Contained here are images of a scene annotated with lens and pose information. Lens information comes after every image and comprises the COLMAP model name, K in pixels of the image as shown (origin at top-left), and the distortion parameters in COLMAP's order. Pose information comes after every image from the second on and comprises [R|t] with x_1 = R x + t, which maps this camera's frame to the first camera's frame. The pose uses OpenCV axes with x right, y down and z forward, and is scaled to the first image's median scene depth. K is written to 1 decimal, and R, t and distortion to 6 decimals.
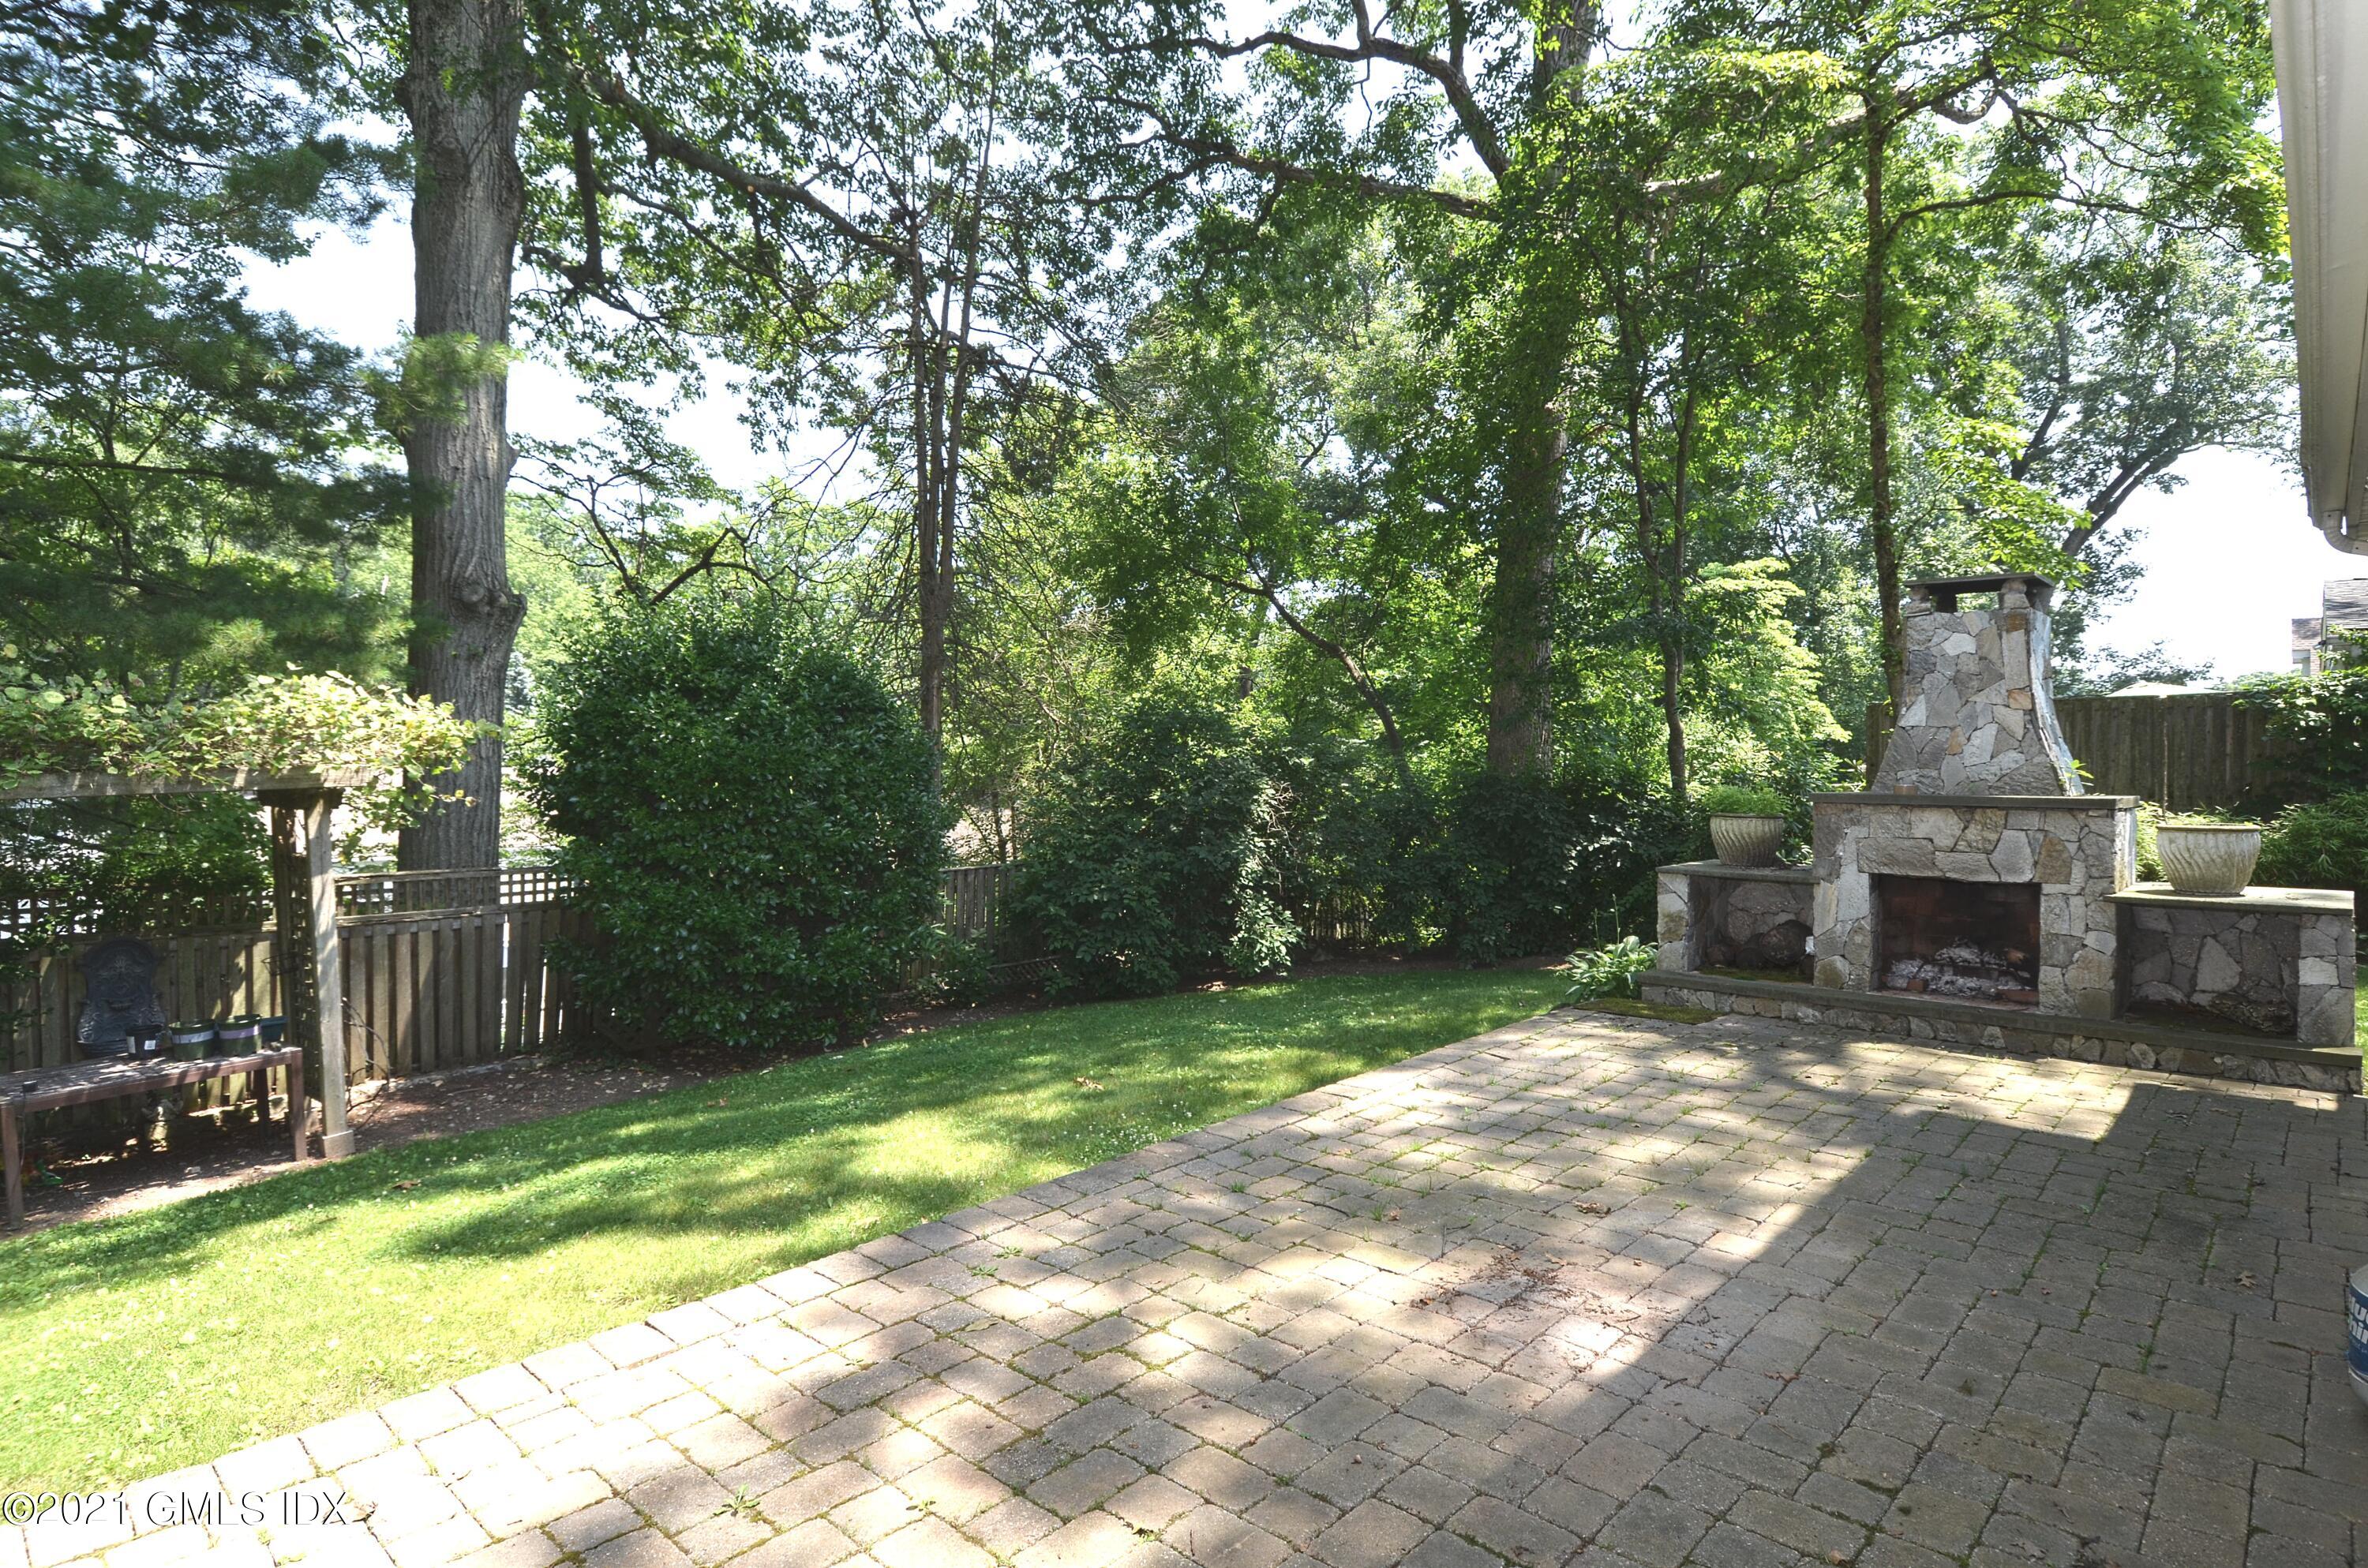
lens RADIAL K [[1212.9, 0, 1211.1], [0, 1212.9, 777.2], [0, 0, 1]] dist [0.054269, -0.058683]
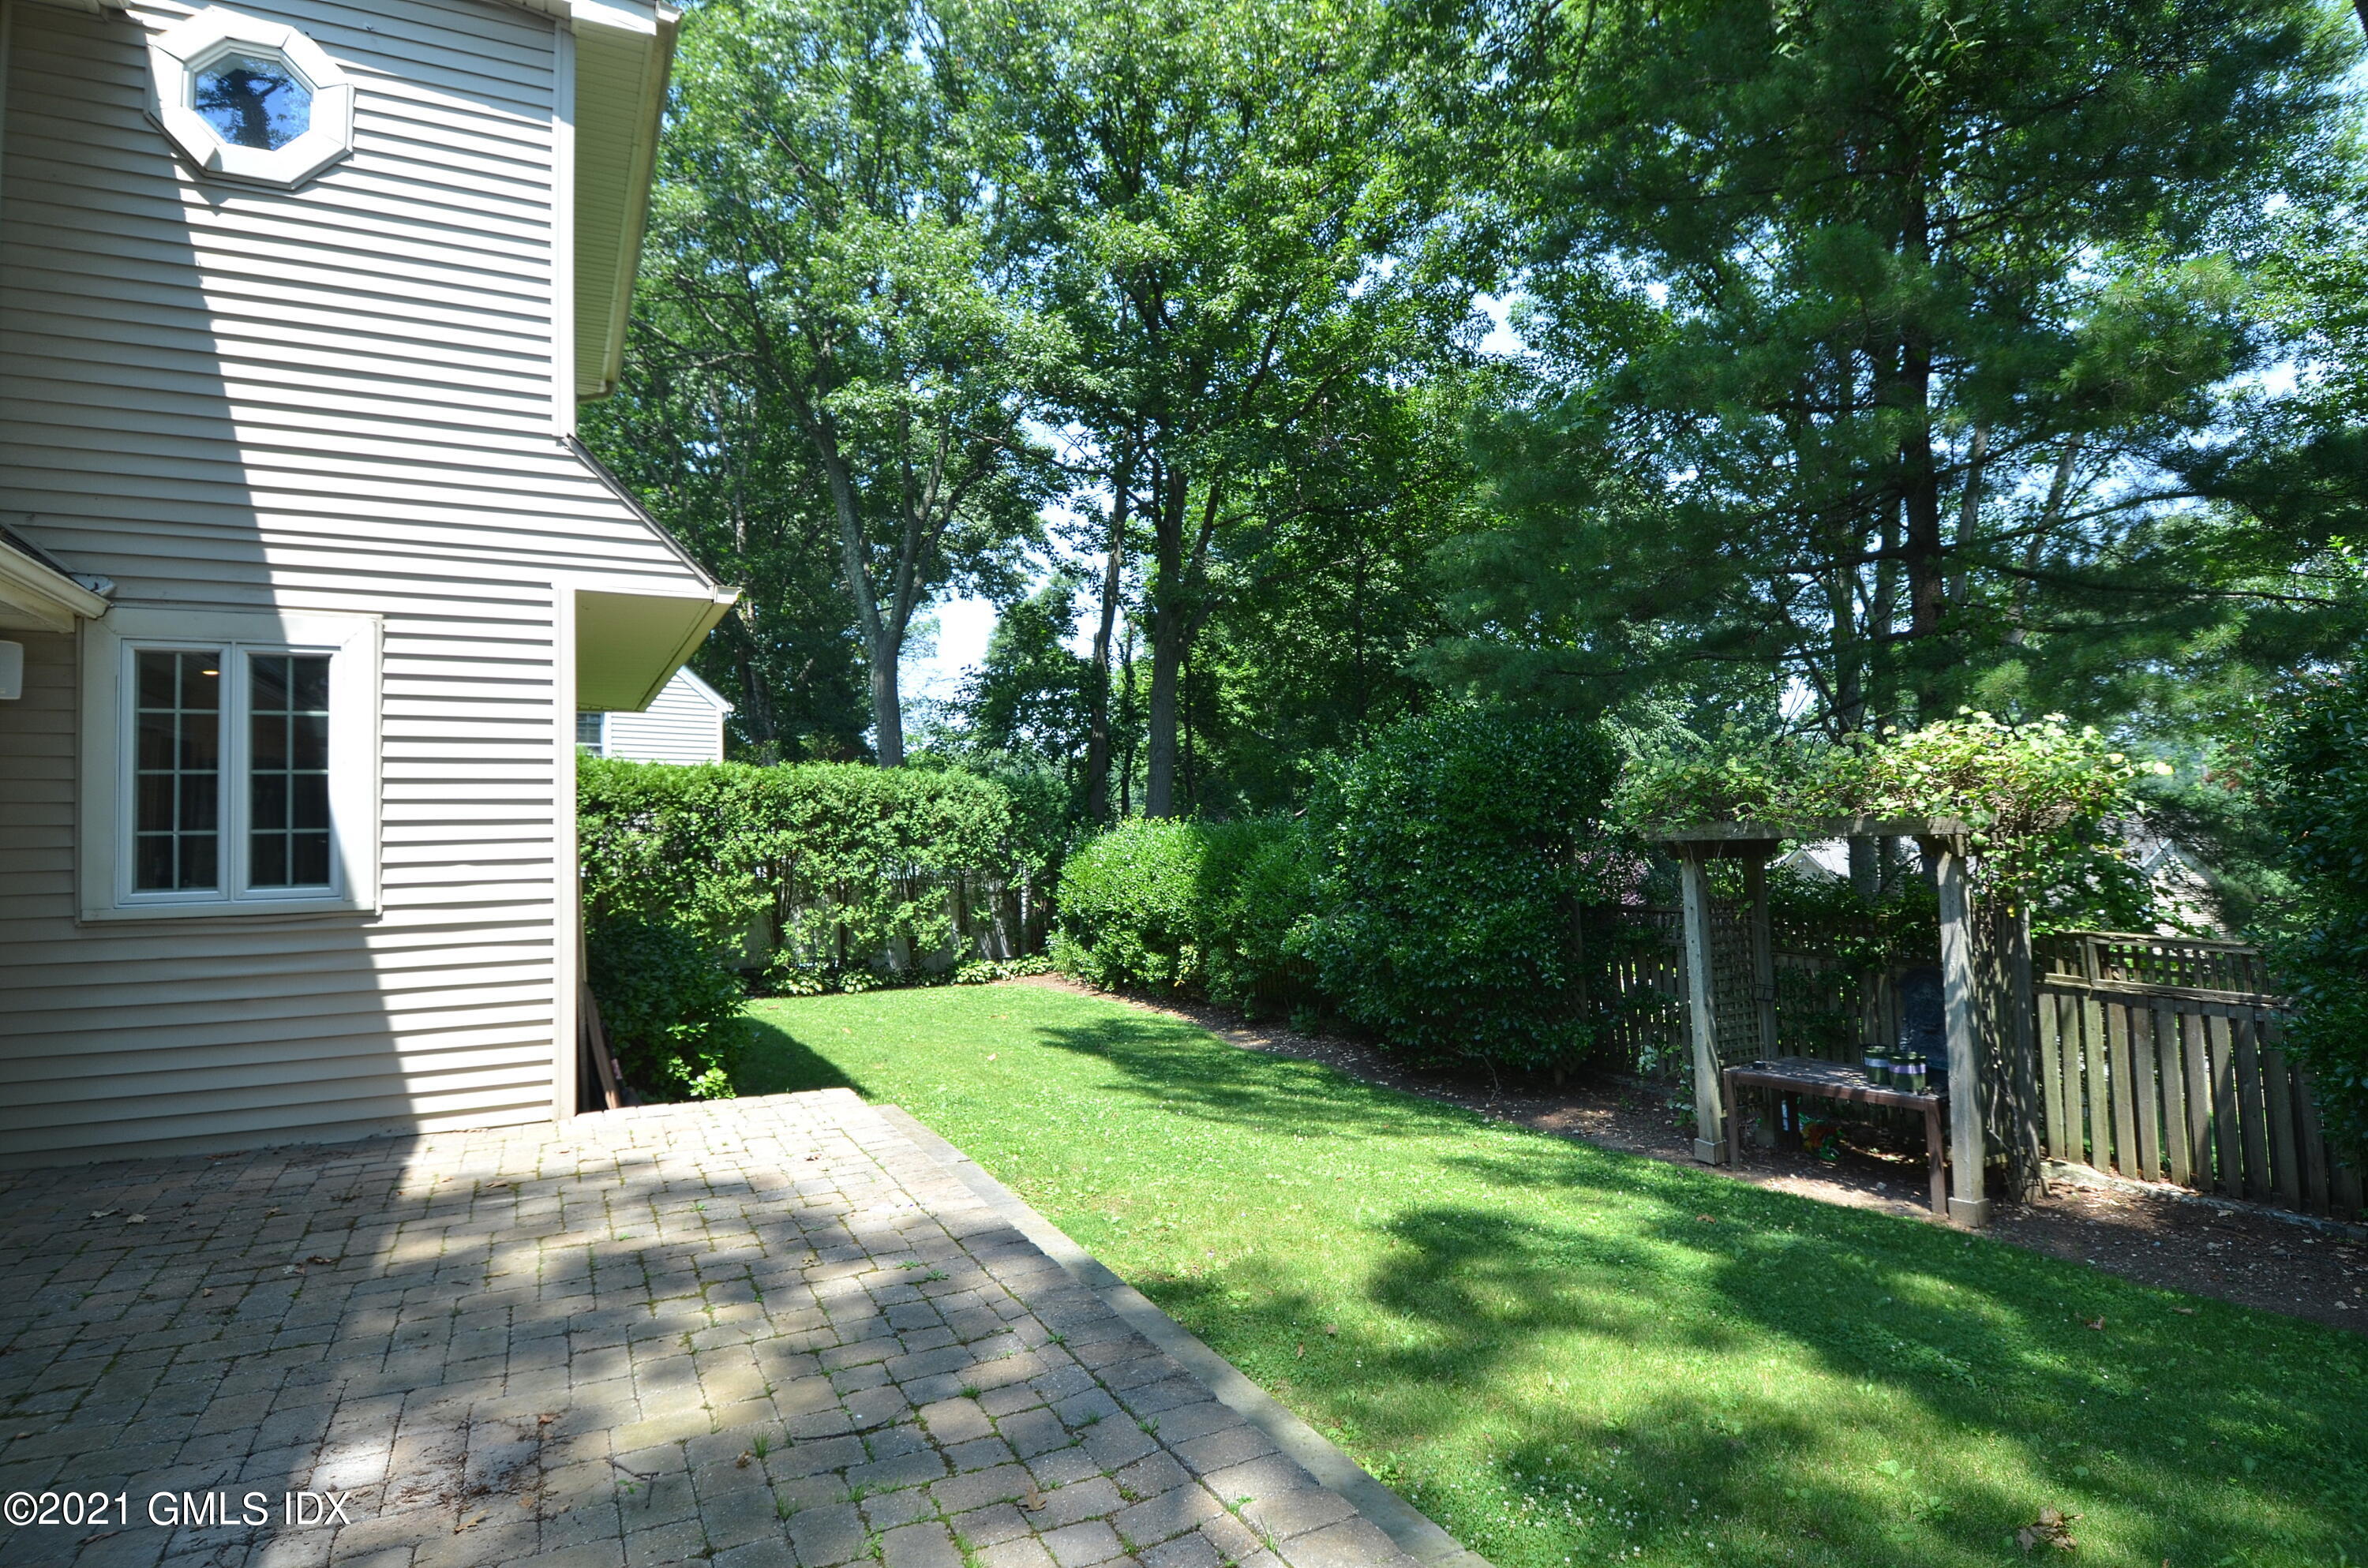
lens RADIAL K [[1236.0, 0, 1193.3], [0, 1236.0, 764.8], [0, 0, 1]] dist [0.053045, -0.044163]
pose [[-0.340711, -0.033182, -0.939582, 0.637145], [0.005723, 0.999285, -0.037365, -0.015998], [0.940151, -0.018108, -0.340278, 1.223563]]
